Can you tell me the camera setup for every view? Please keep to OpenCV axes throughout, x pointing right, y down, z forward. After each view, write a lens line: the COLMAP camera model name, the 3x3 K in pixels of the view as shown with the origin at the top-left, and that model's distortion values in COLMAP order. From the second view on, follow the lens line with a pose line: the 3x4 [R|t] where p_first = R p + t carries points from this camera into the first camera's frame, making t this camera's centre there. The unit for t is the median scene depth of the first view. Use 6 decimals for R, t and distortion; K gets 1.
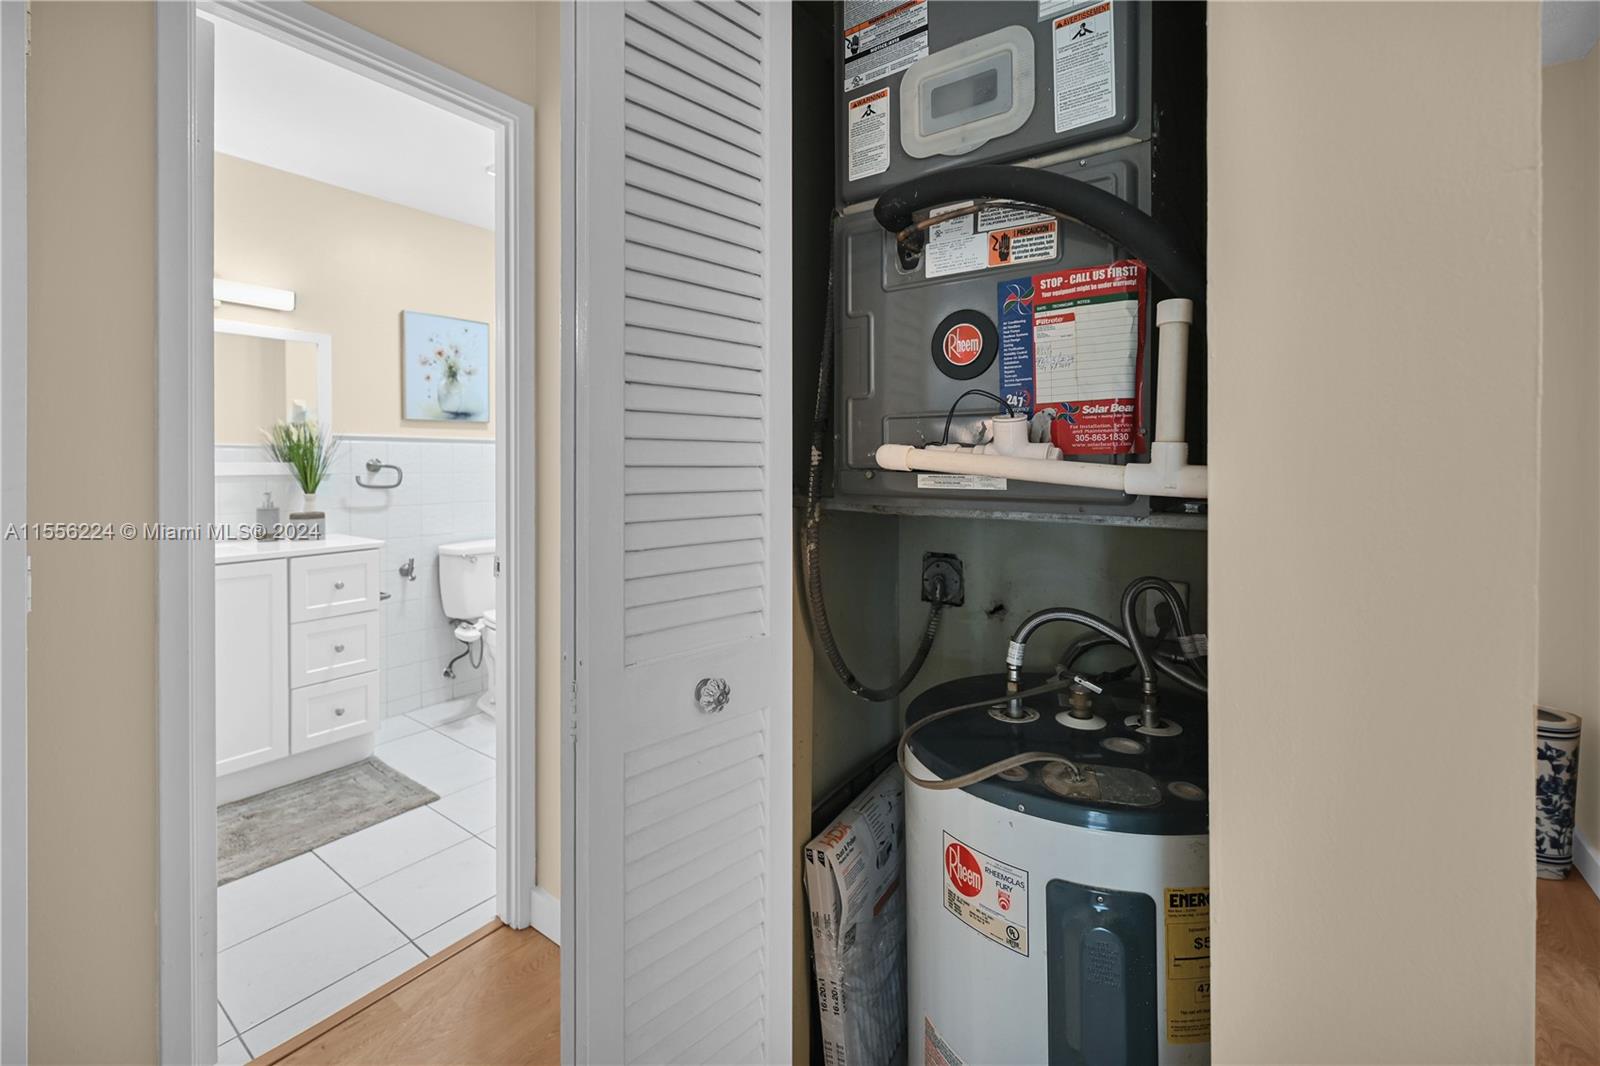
lens RADIAL K [[684.0, 0, 805.8], [0, 684.0, 467.2], [0, 0, 1]] dist [0.008667, 0.000051]
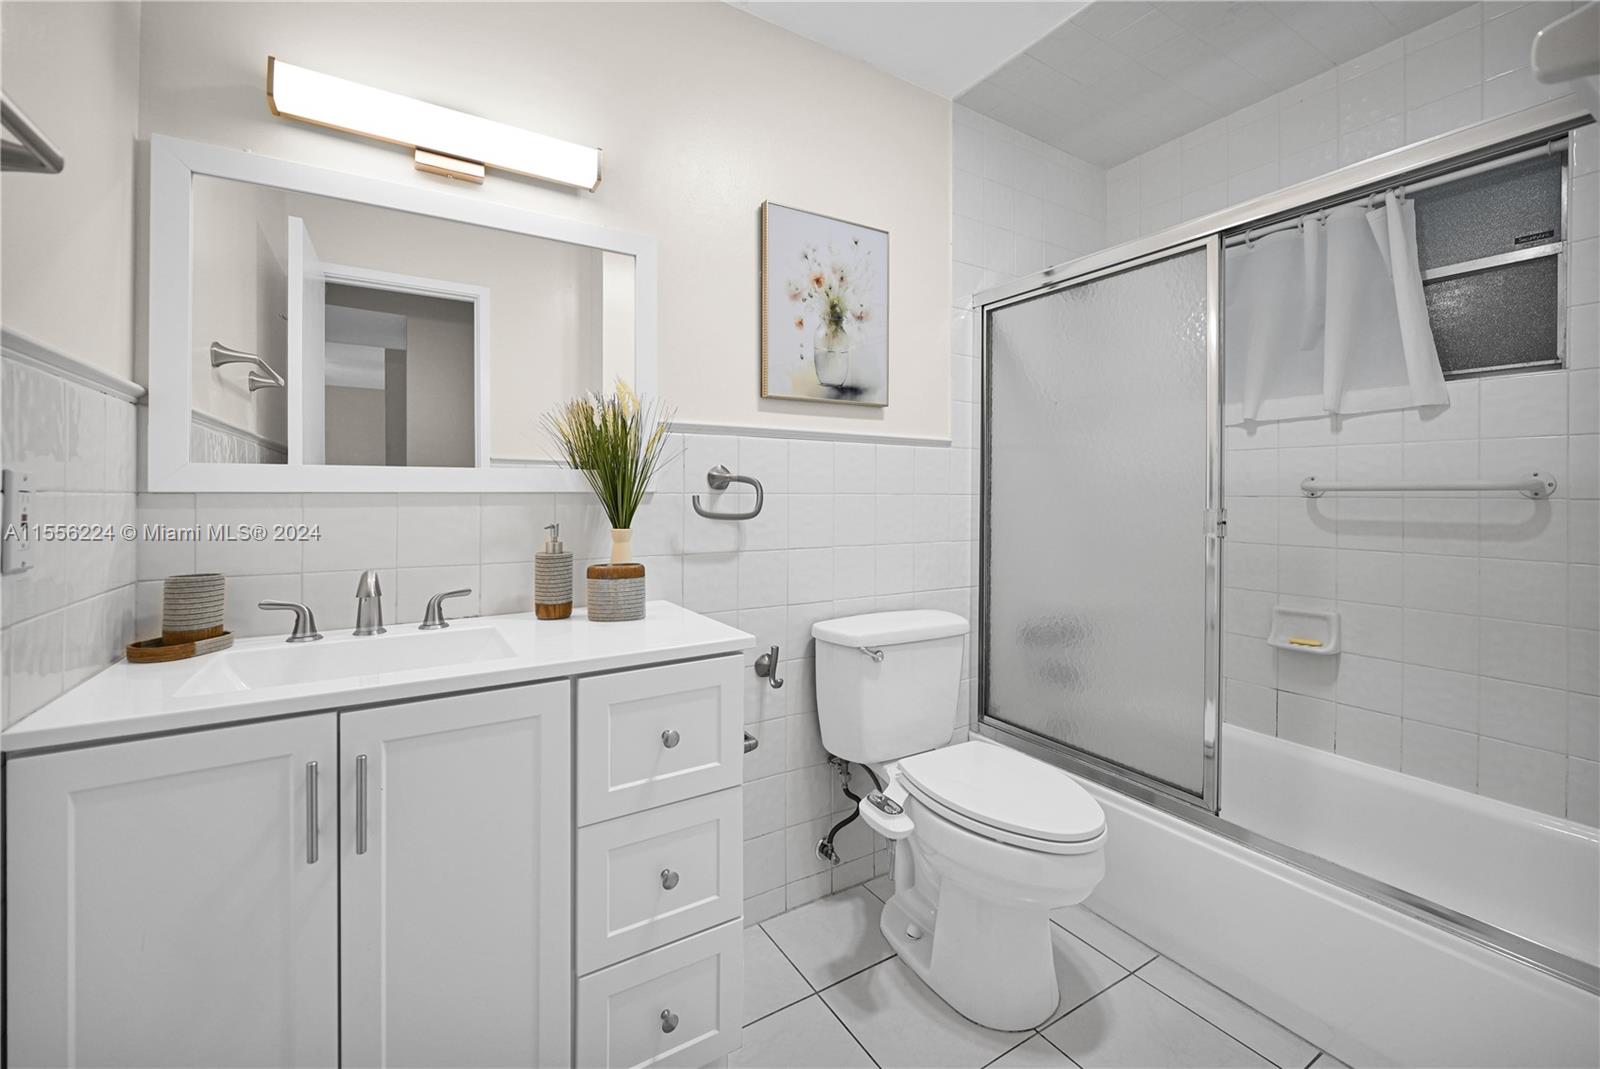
lens RADIAL K [[670.1, 0, 804.7], [0, 670.1, 493.6], [0, 0, 1]] dist [0.000552, 0.000021]
pose [[0.928549, 0.005256, -0.371174, -0.371184], [-0.007115, 0.999968, -0.003638, 0.012023], [0.371143, 0.006019, 0.928556, 0.532865]]
